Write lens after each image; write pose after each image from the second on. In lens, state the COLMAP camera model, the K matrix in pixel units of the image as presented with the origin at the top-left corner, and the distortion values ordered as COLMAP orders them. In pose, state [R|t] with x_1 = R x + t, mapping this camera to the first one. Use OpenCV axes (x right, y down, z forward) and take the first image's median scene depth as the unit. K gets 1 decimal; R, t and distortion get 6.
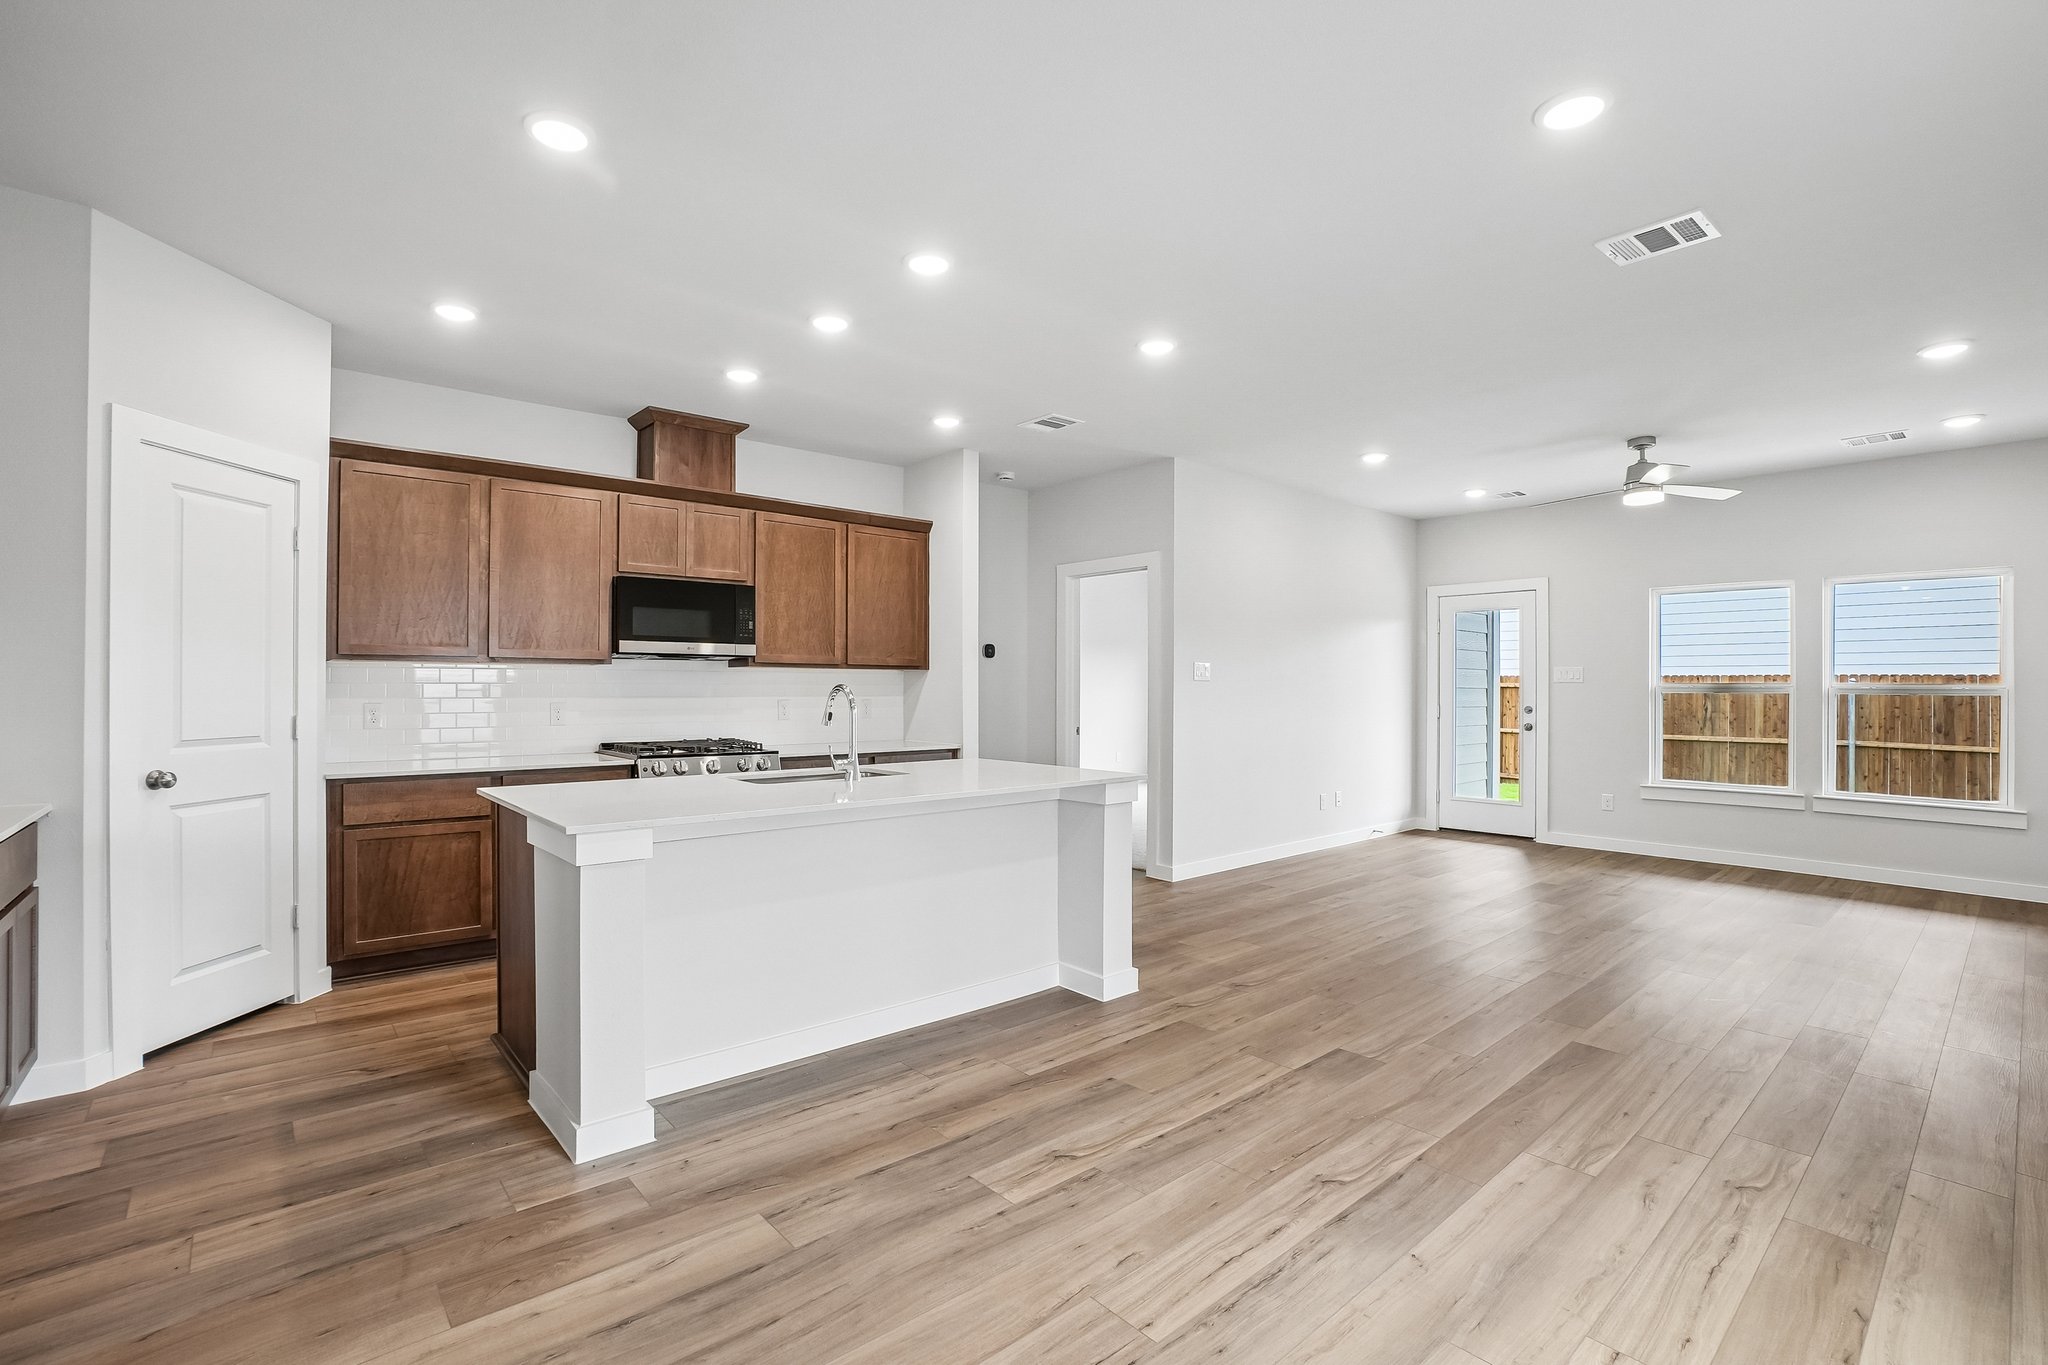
lens RADIAL K [[923.1, 0, 1005.3], [0, 923.1, 683.9], [0, 0, 1]] dist [-0.067080, 0.023712]
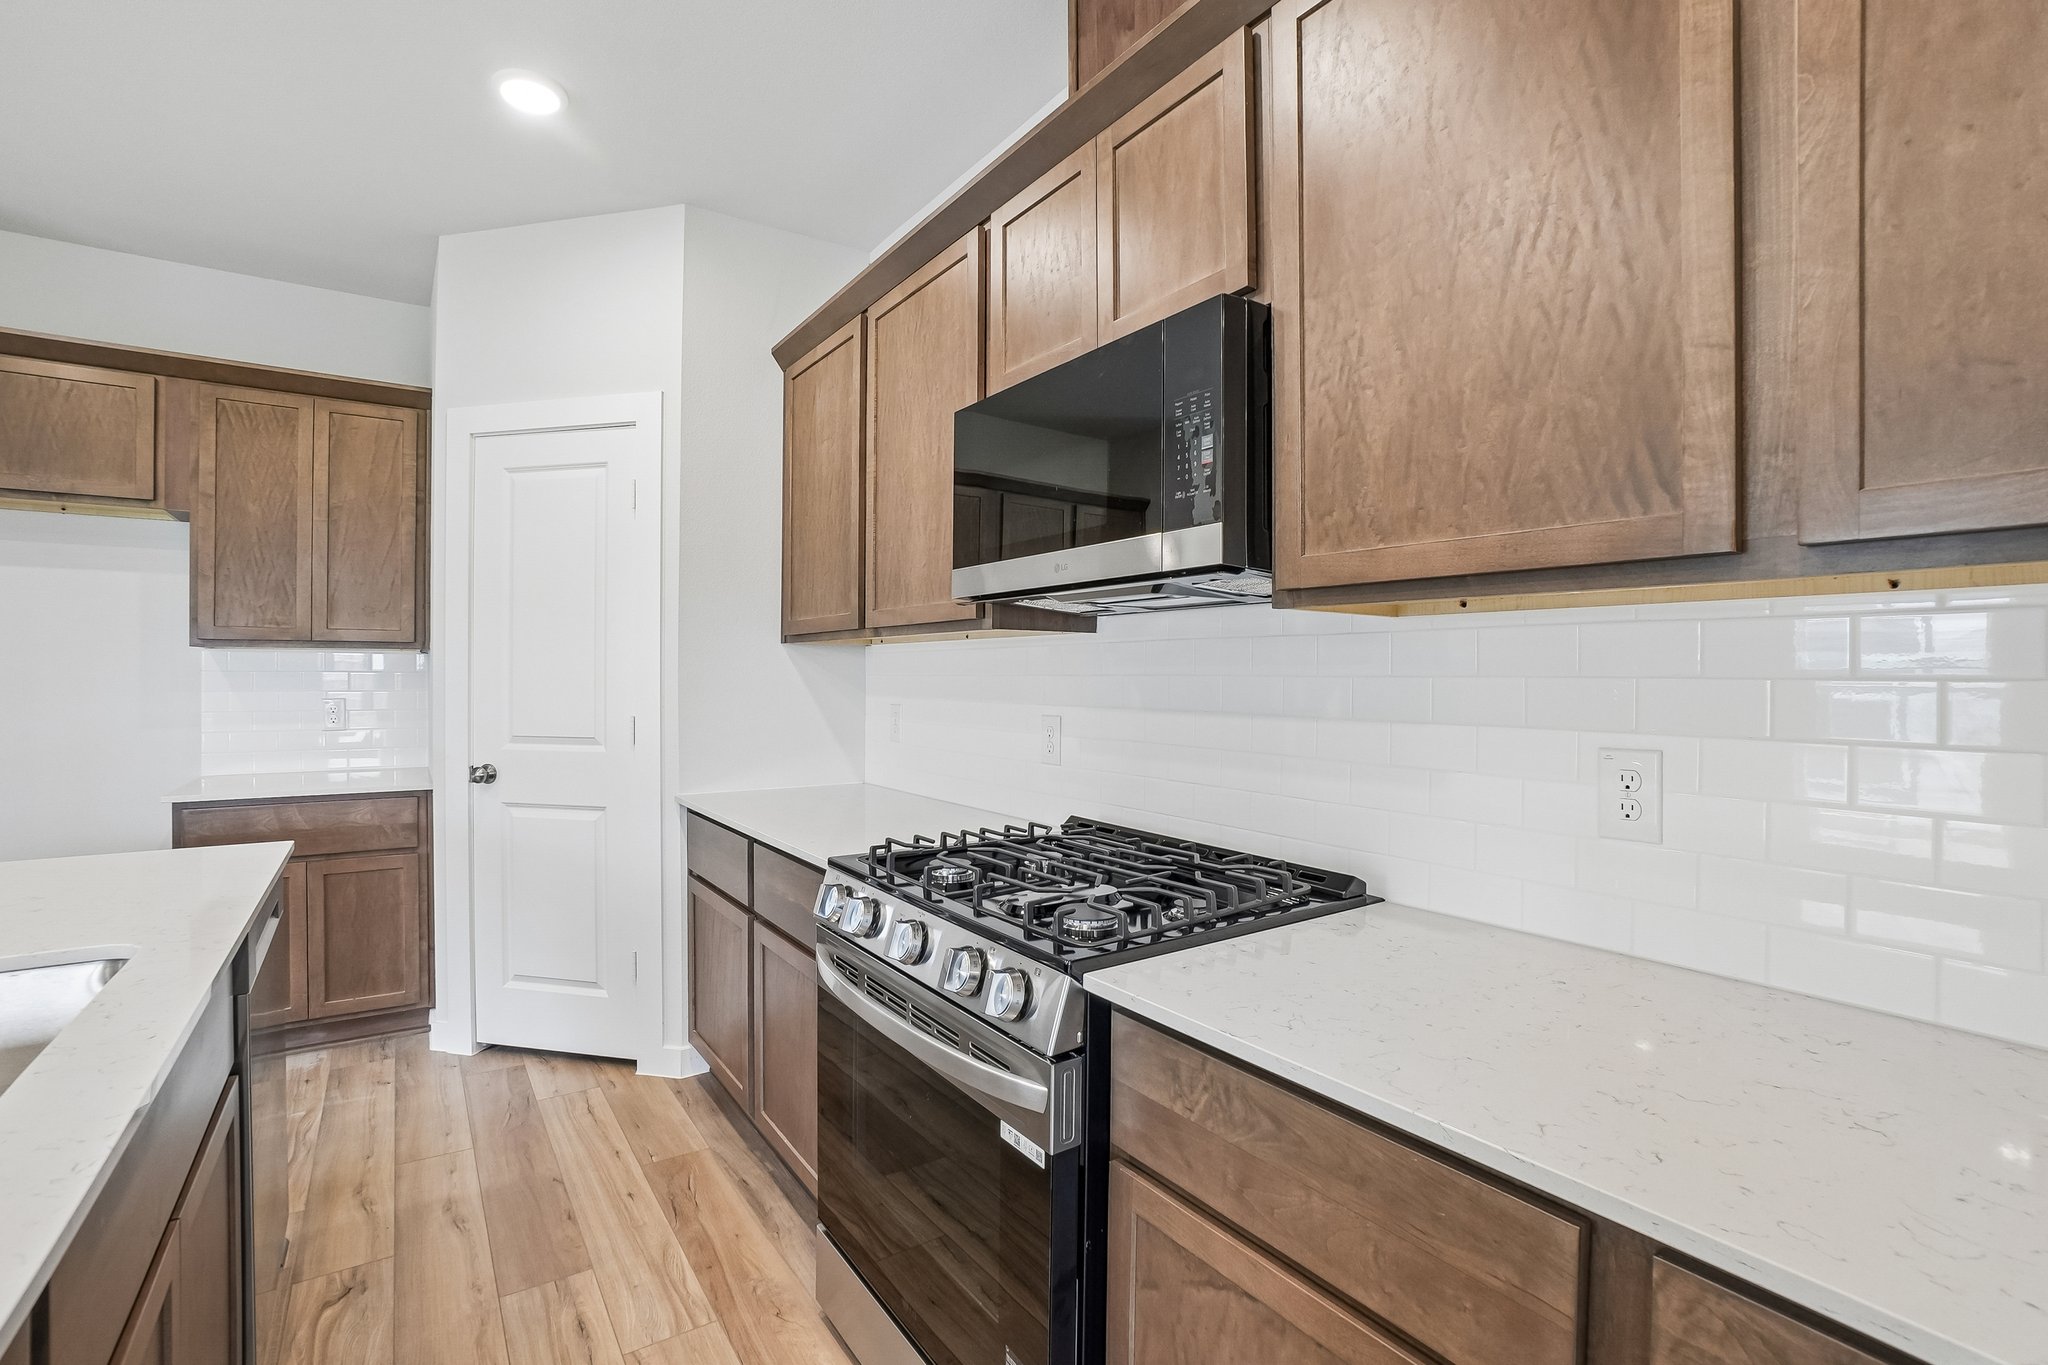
lens RADIAL K [[917.3, 0, 1007.2], [0, 917.3, 679.0], [0, 0, 1]] dist [-0.062762, 0.020455]
pose [[-0.111057, 0.002166, -0.993812, -0.017077], [0.000742, 0.999998, 0.002096, 0.000754], [0.993814, -0.000504, -0.111059, 1.127660]]
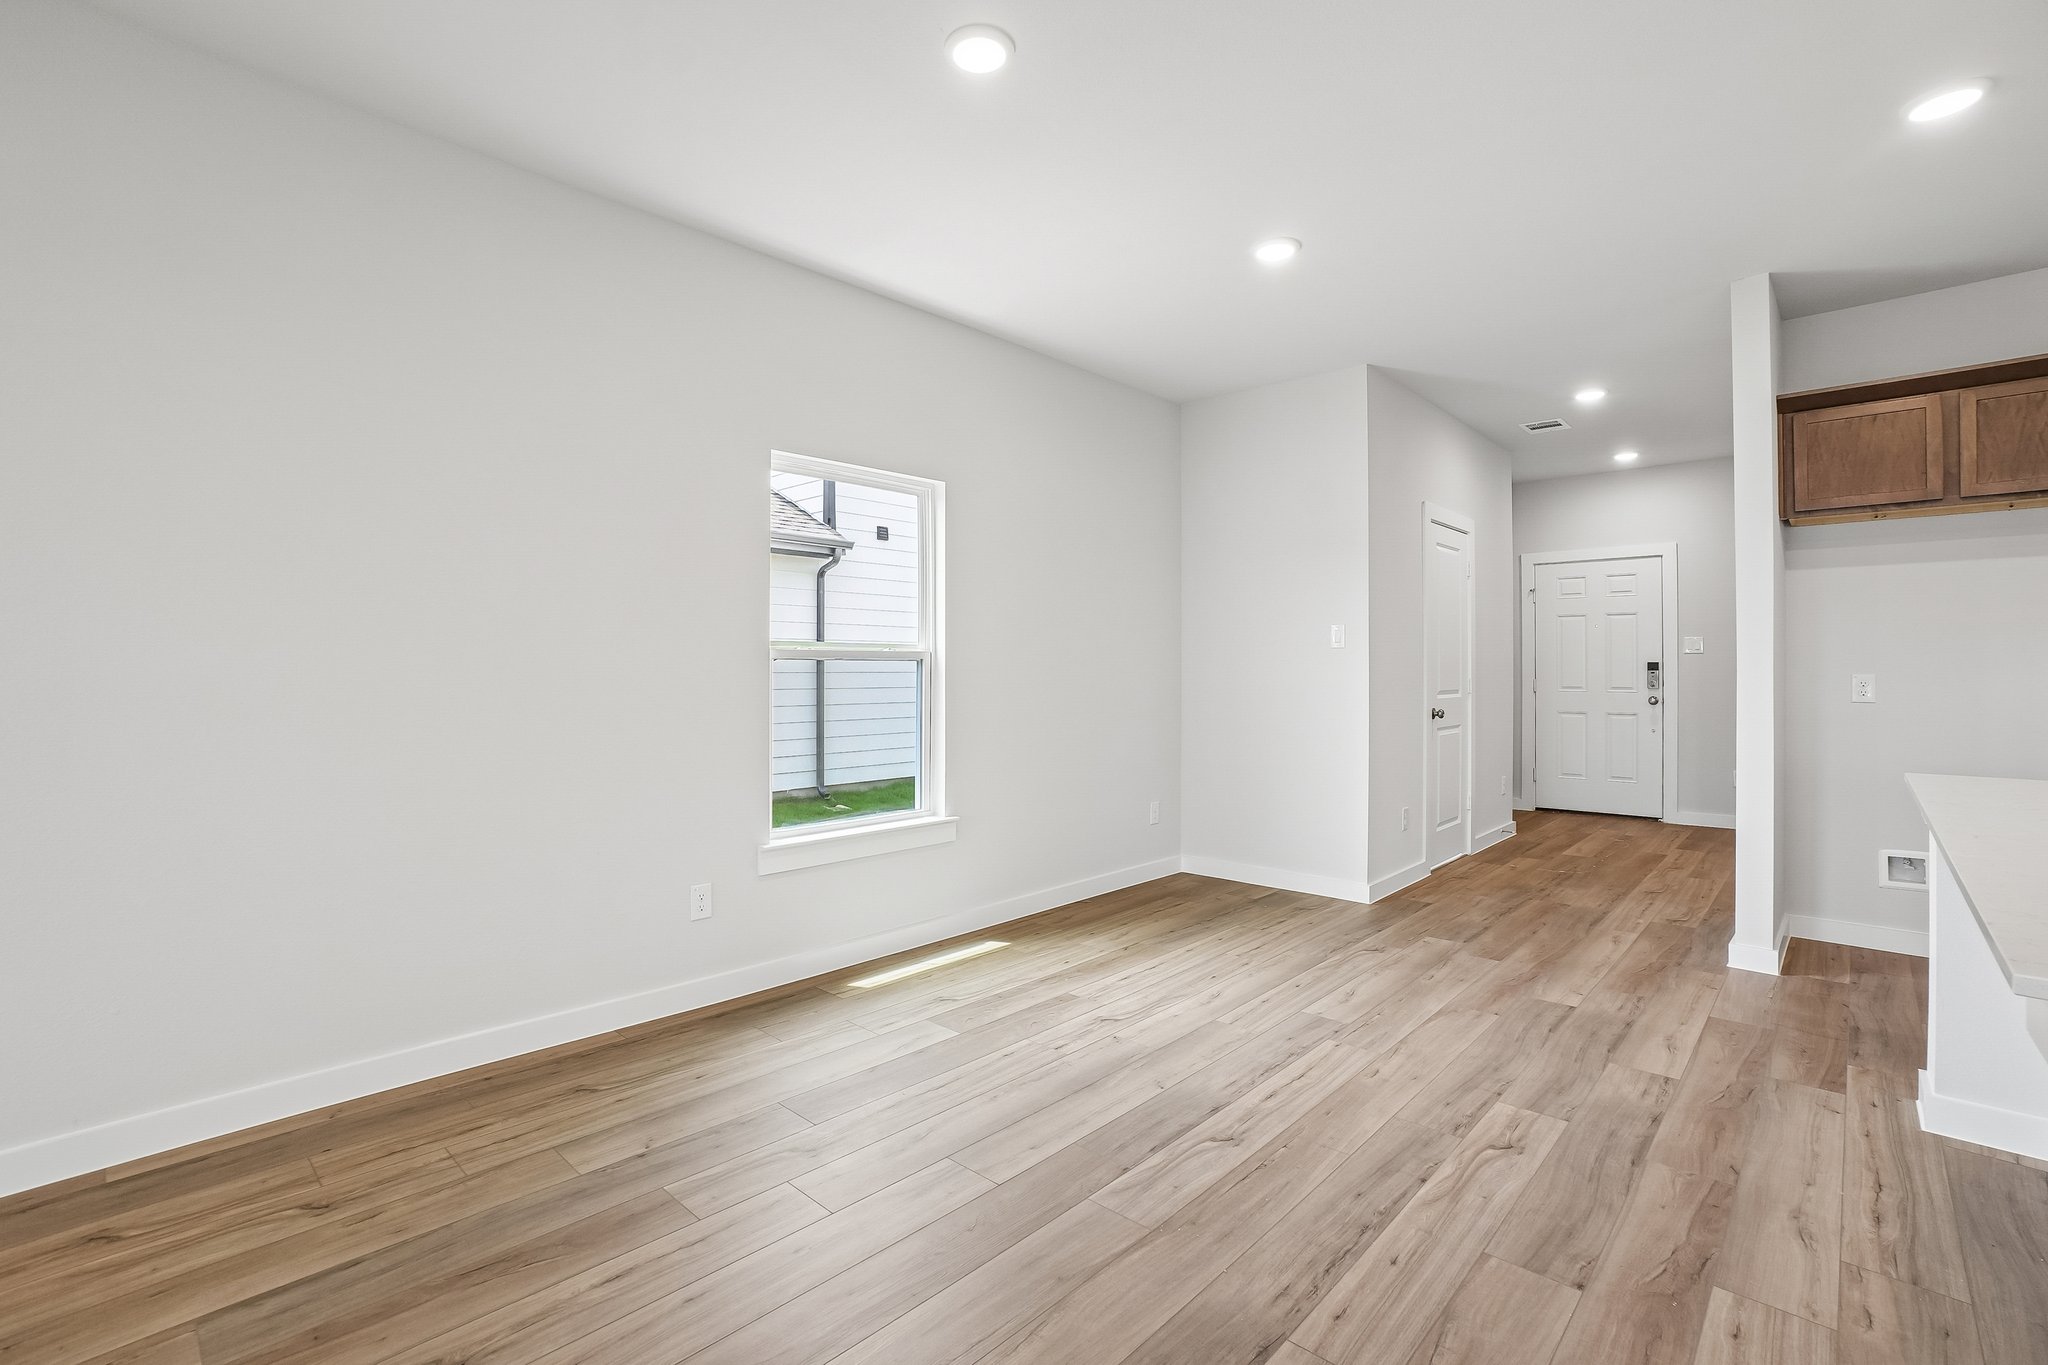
lens RADIAL K [[925.7, 0, 1013.1], [0, 925.7, 663.0], [0, 0, 1]] dist [-0.063623, 0.022176]
pose [[-0.994539, -0.004065, -0.104286, 0.361080], [-0.003010, 0.999943, -0.010281, 0.021116], [0.104322, -0.009911, -0.994494, 1.020046]]
